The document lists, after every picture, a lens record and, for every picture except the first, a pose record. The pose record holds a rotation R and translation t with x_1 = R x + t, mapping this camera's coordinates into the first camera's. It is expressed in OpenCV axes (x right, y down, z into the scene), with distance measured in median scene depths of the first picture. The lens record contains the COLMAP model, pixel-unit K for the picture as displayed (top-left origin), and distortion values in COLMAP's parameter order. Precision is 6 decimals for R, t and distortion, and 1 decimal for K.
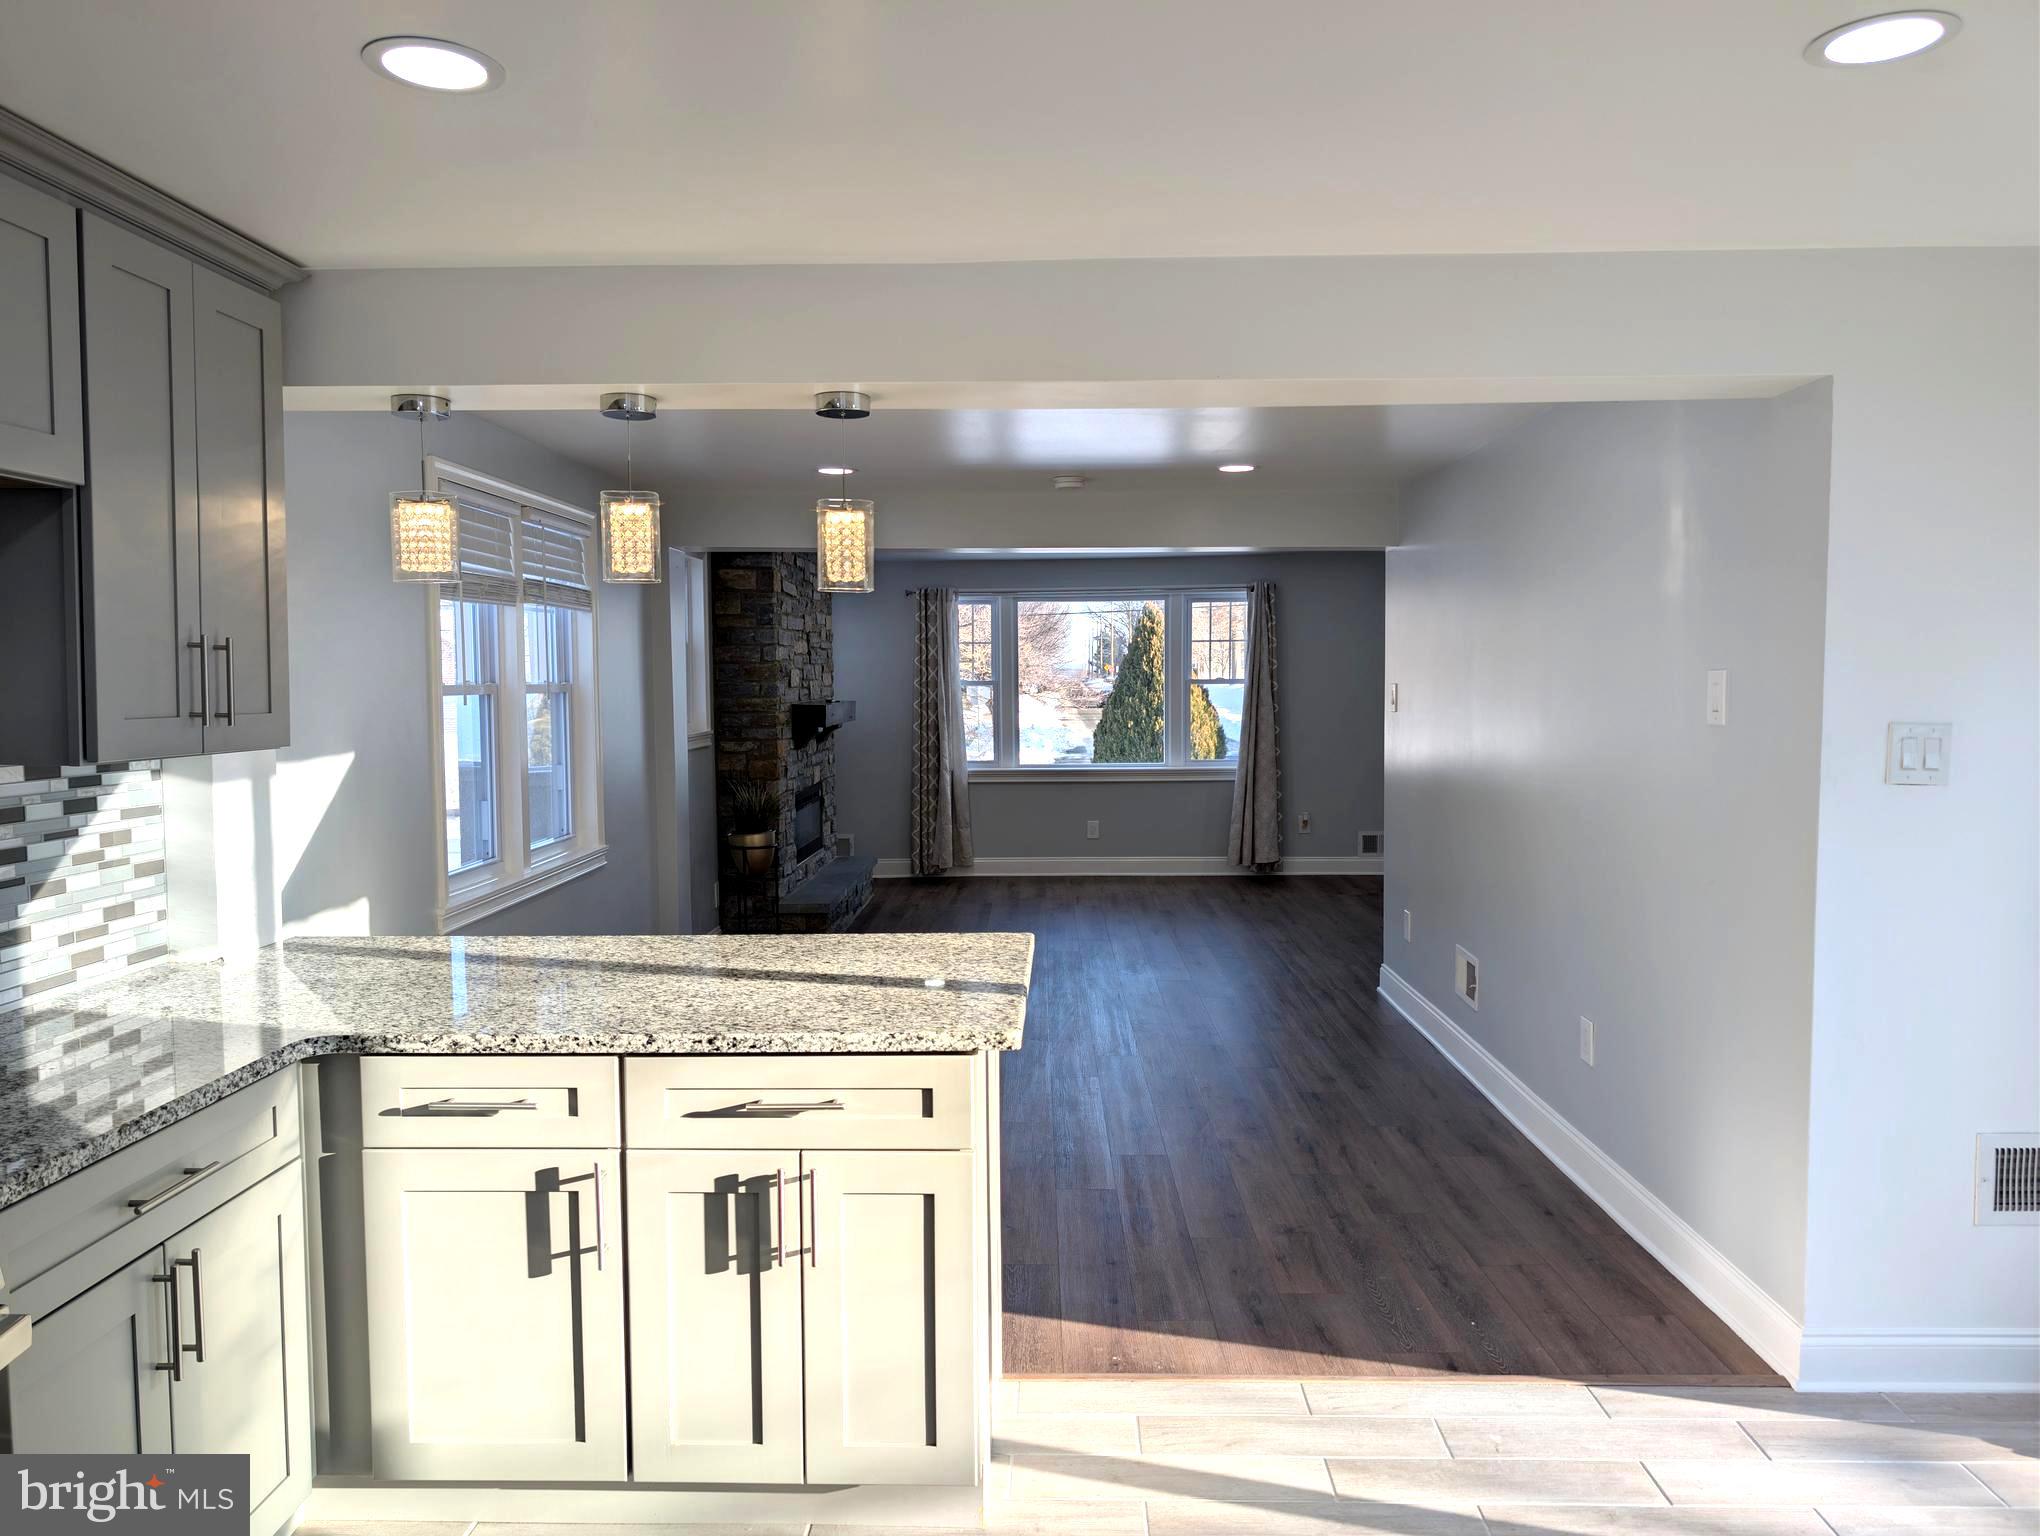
lens RADIAL K [[1456.9, 0, 1013.8], [0, 1456.9, 777.4], [0, 0, 1]] dist [0.016038, -0.013951]
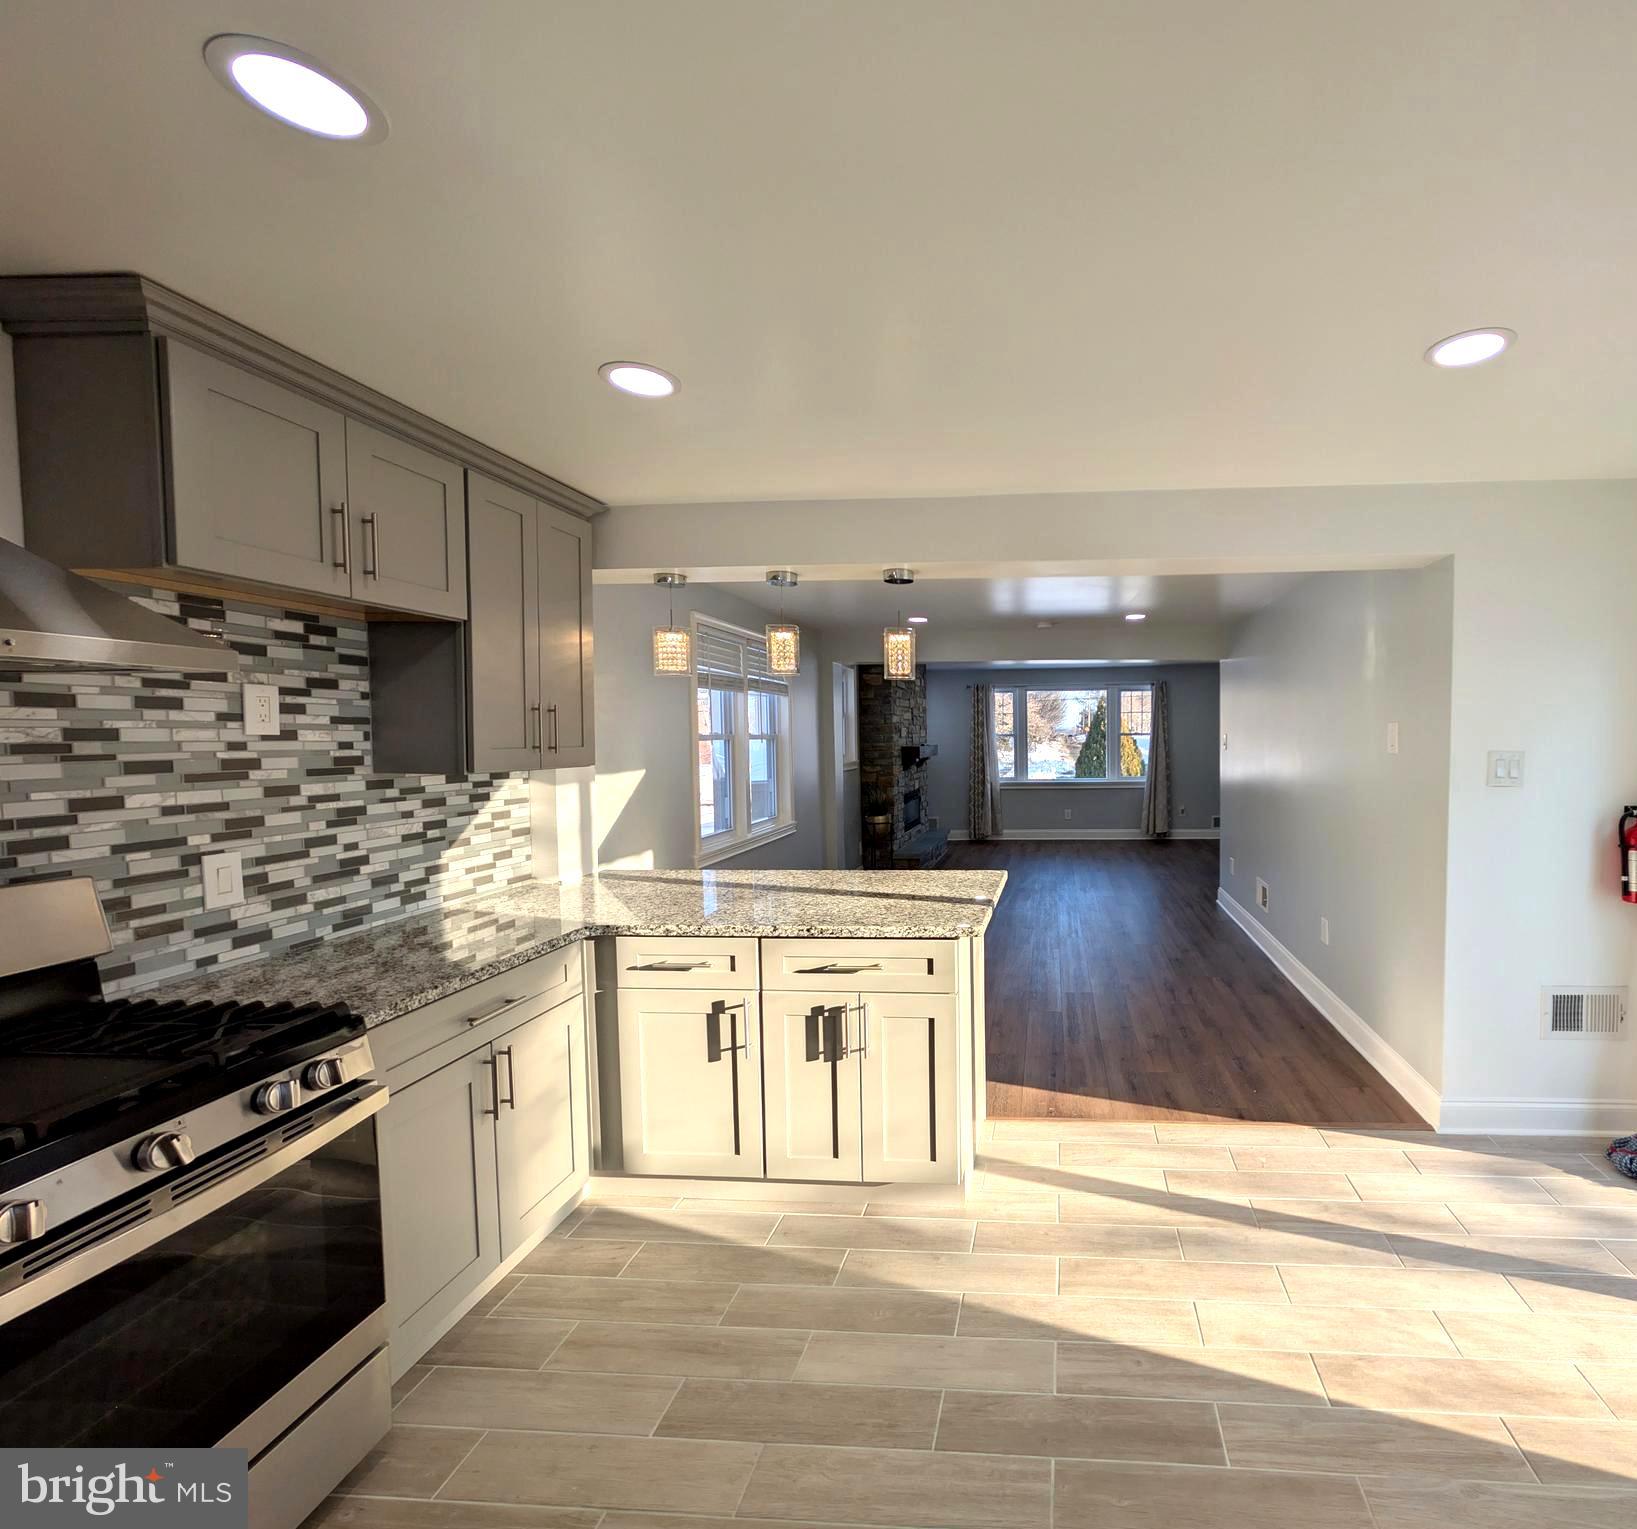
lens RADIAL K [[950.1, 0, 823.9], [0, 950.1, 752.9], [0, 0, 1]] dist [-0.007606, 0.000645]
pose [[0.999247, -0.000319, -0.038794, -0.163264], [-0.000284, 0.999879, -0.015527, -0.018528], [0.038795, 0.015526, 0.999127, -0.174756]]
